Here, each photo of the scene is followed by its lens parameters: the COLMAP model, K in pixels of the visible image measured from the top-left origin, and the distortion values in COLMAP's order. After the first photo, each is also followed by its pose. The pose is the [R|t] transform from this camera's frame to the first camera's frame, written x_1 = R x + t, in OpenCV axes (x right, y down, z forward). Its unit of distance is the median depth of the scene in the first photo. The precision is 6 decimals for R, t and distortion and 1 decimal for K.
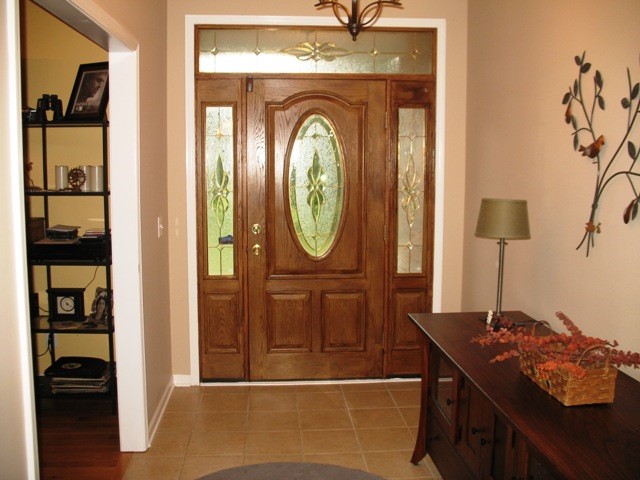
lens RADIAL K [[663.6, 0, 316.7], [0, 663.6, 232.1], [0, 0, 1]] dist [-0.190758, 0.220096]
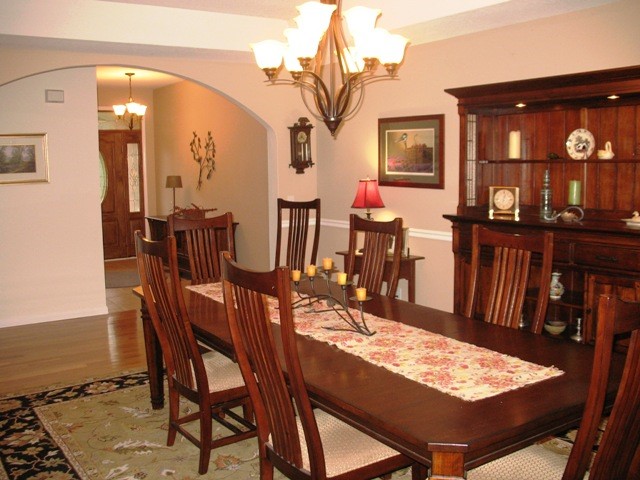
lens RADIAL K [[663.6, 0, 316.7], [0, 663.6, 232.1], [0, 0, 1]] dist [-0.190758, 0.220096]
pose [[0.867613, -0.069601, 0.492345, -0.480933], [0.070945, 0.997352, 0.015972, 0.150351], [-0.492153, 0.021072, 0.870254, -1.449205]]
